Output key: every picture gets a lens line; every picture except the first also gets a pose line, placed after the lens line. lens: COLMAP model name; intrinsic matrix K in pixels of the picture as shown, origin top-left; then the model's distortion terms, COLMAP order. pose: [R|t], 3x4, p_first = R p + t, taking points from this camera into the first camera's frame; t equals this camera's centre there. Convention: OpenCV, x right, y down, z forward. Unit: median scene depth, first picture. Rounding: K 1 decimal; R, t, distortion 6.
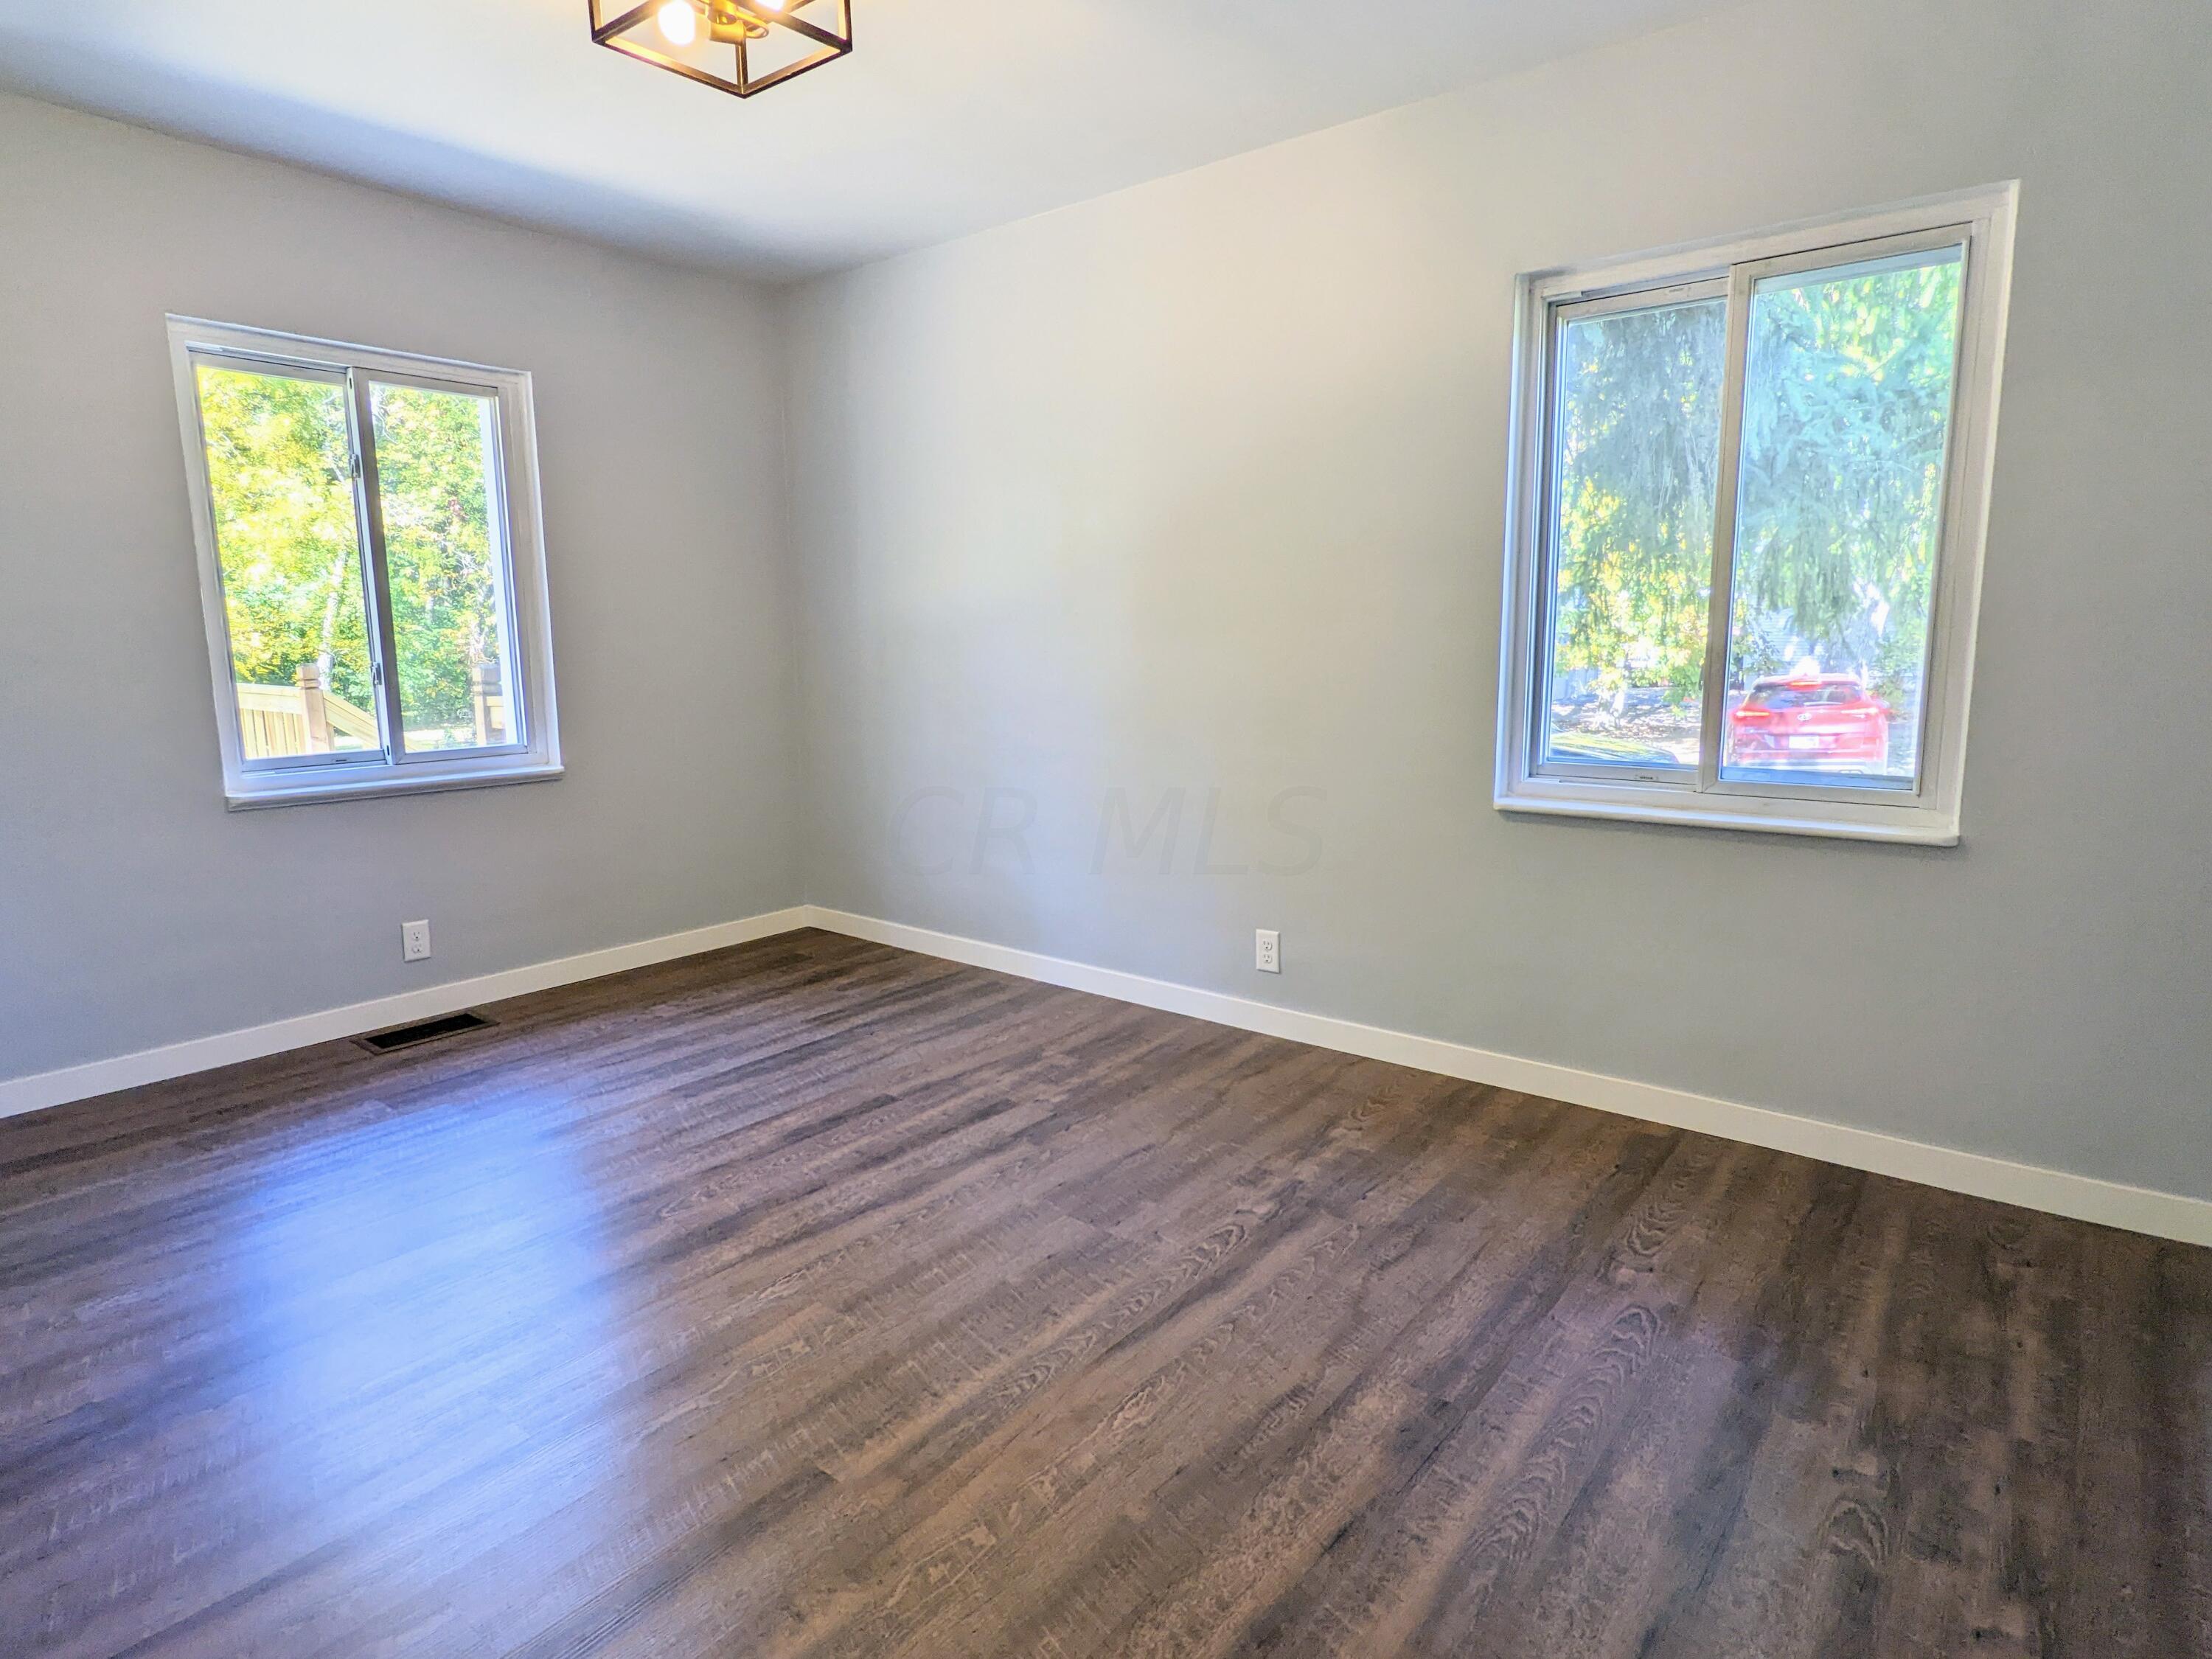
lens RADIAL K [[1210.9, 0, 1096.2], [0, 1210.9, 828.0], [0, 0, 1]] dist [-0.001449, 0.000645]
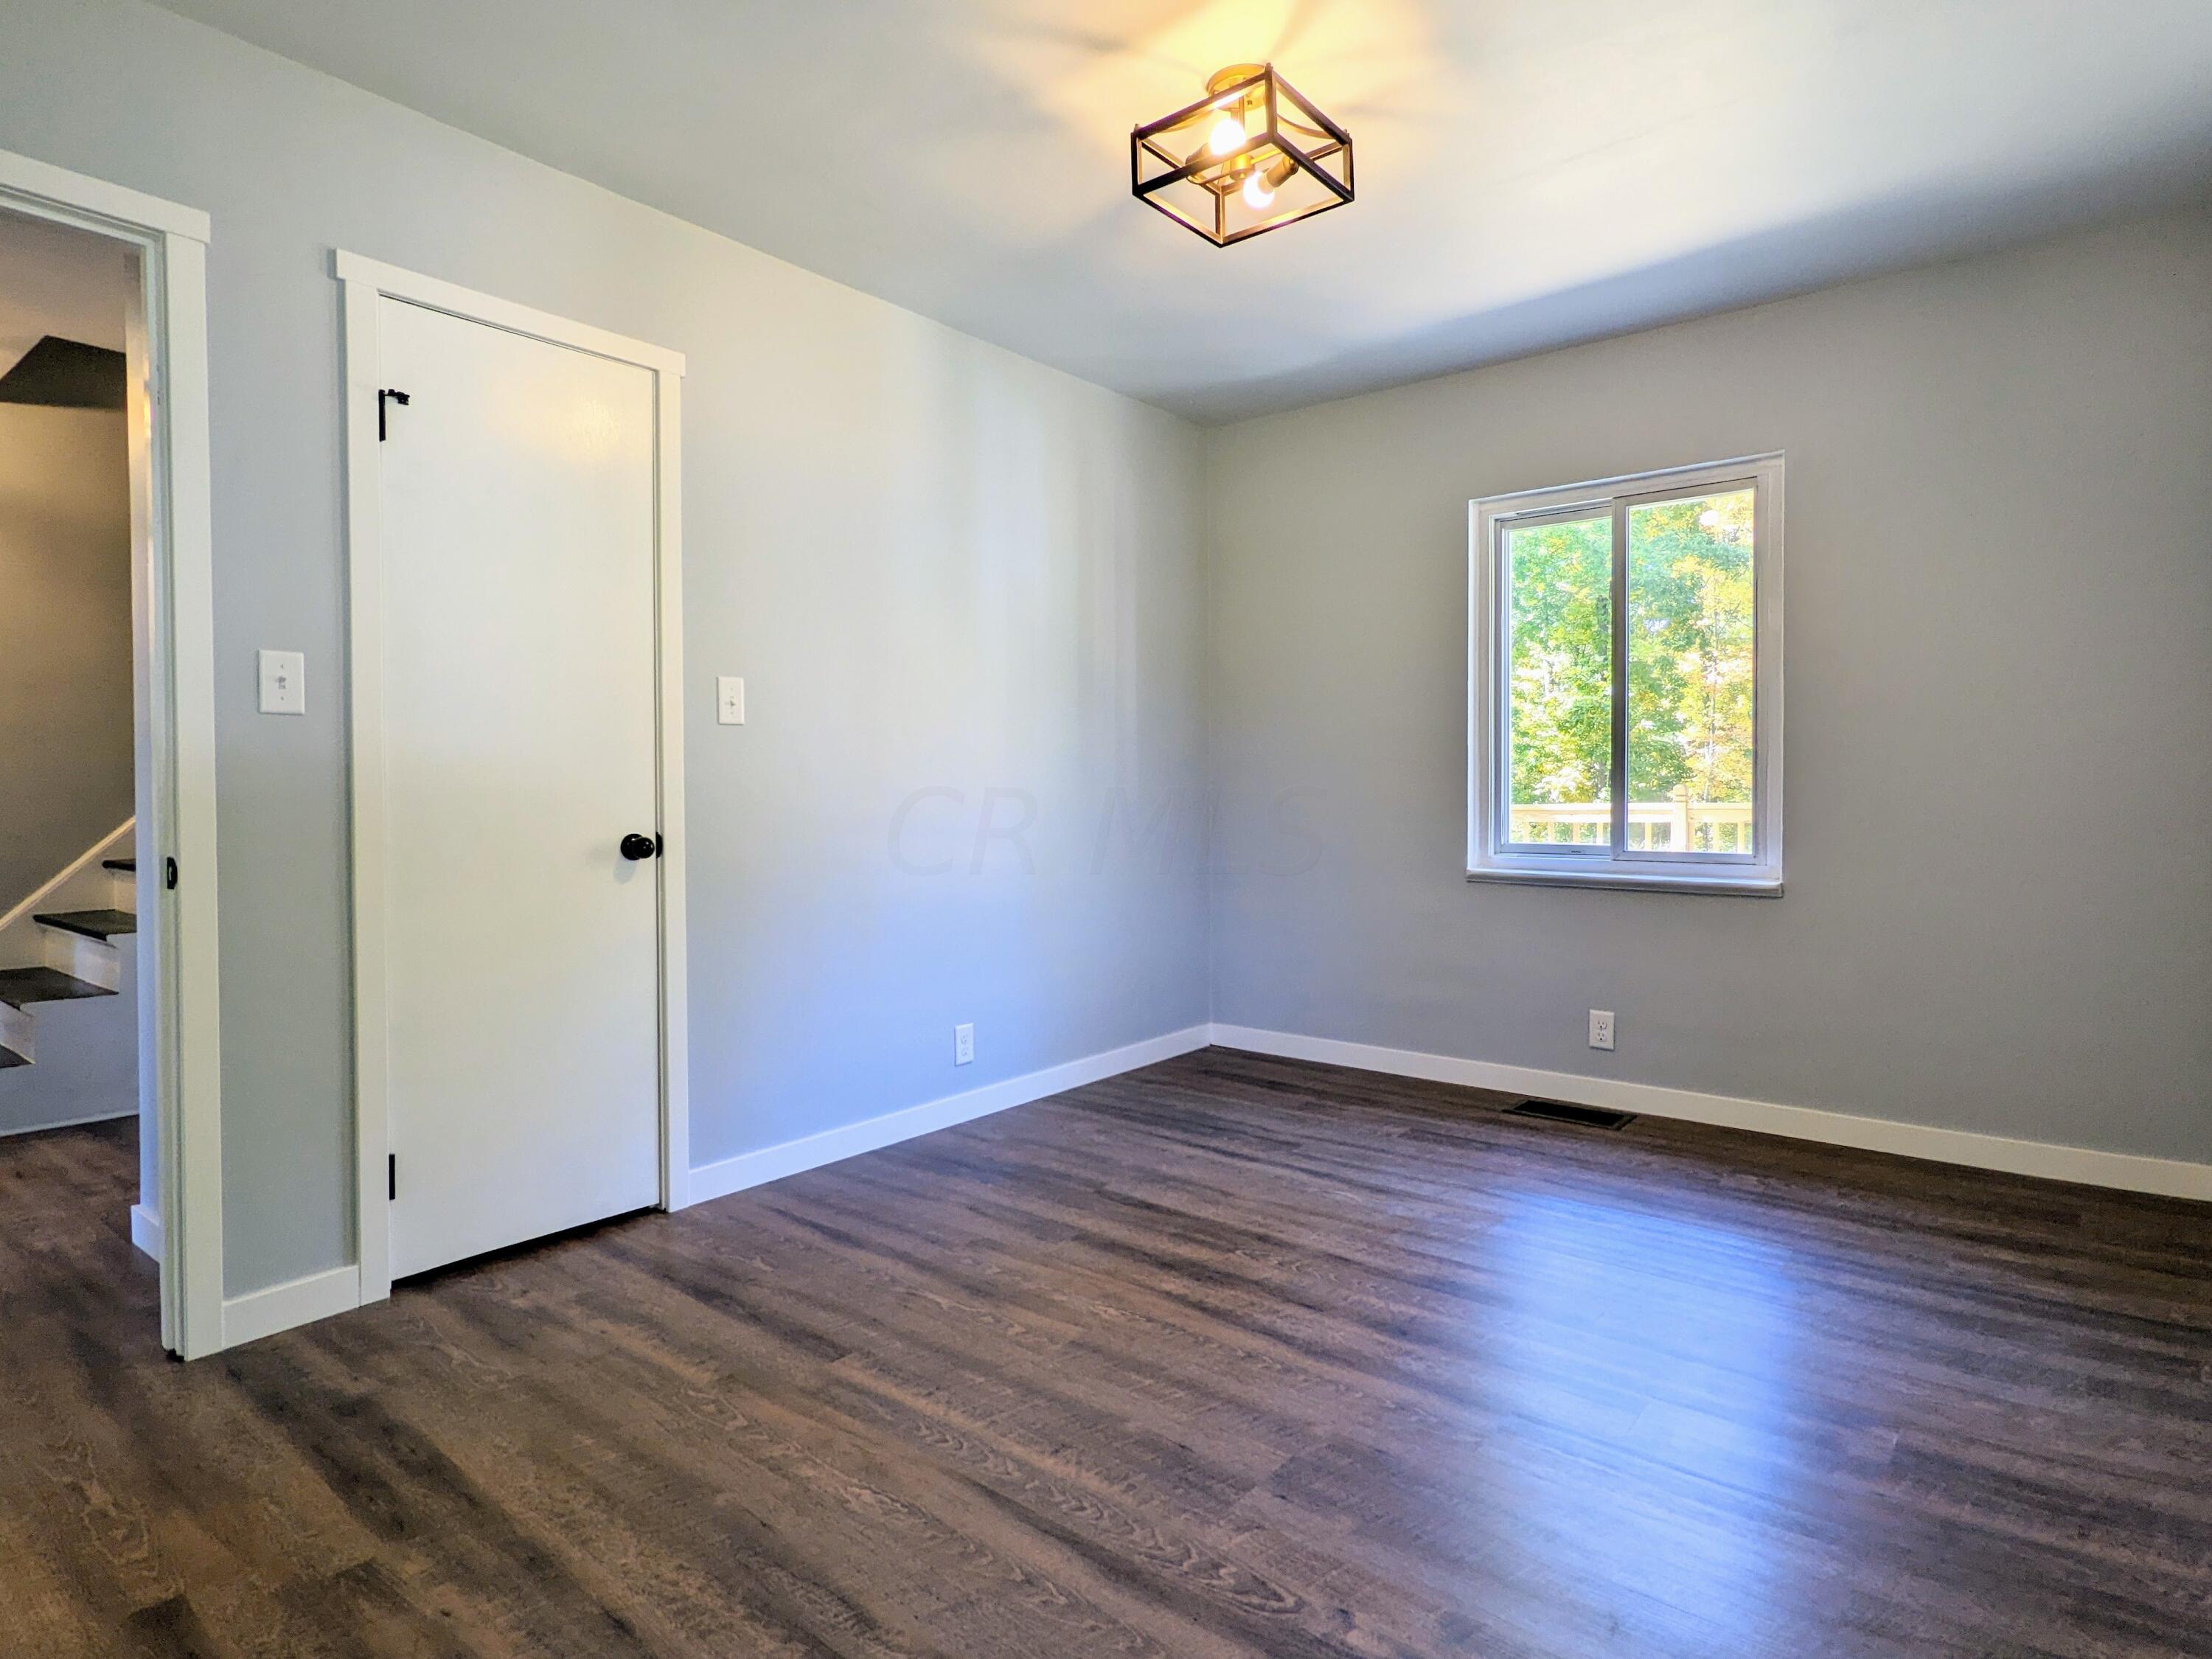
lens RADIAL K [[1228.7, 0, 1092.4], [0, 1228.7, 817.5], [0, 0, 1]] dist [0.000630, 0.001763]
pose [[-0.017249, 0.031368, -0.999359, 0.567840], [-0.155978, 0.987186, 0.033678, -0.062181], [0.987610, 0.156458, -0.012135, 0.640519]]
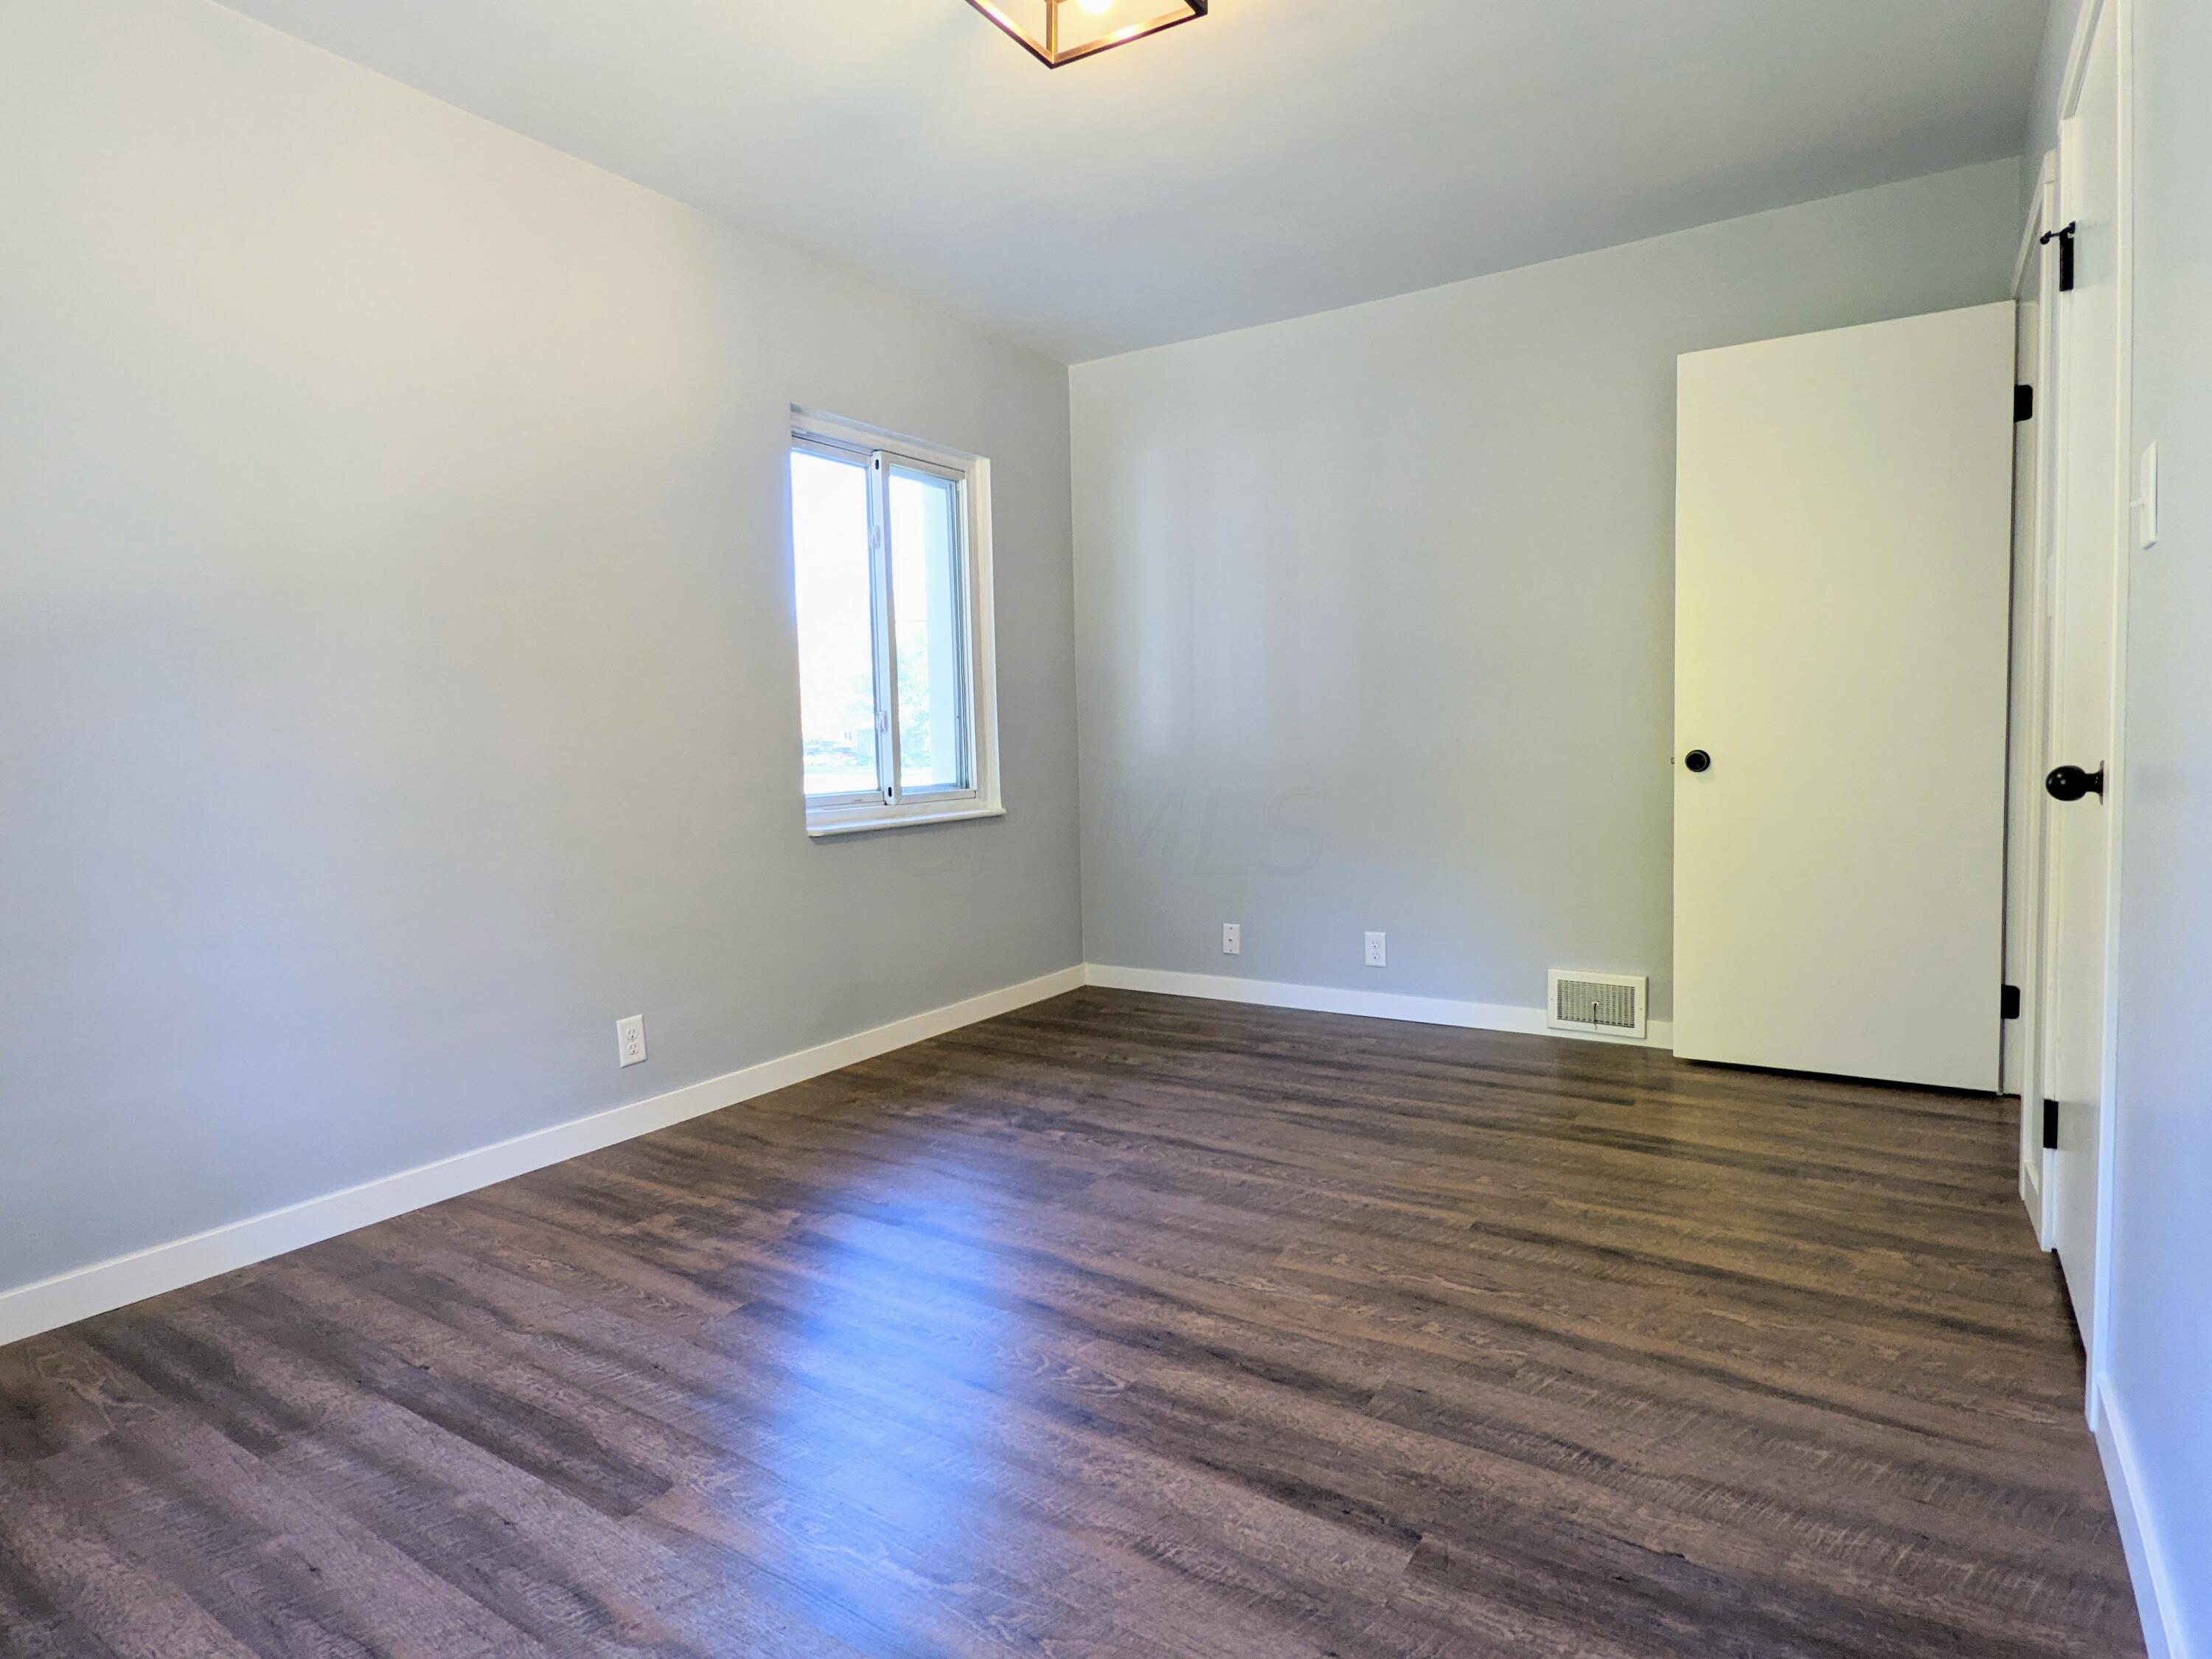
lens RADIAL K [[1197.5, 0, 1106.0], [0, 1197.5, 829.5], [0, 0, 1]] dist [-0.005402, 0.010188]
pose [[-0.098403, -0.063974, 0.993088, -0.834063], [0.187171, 0.978932, 0.081609, -0.062584], [-0.977386, 0.193908, -0.084356, 0.781564]]
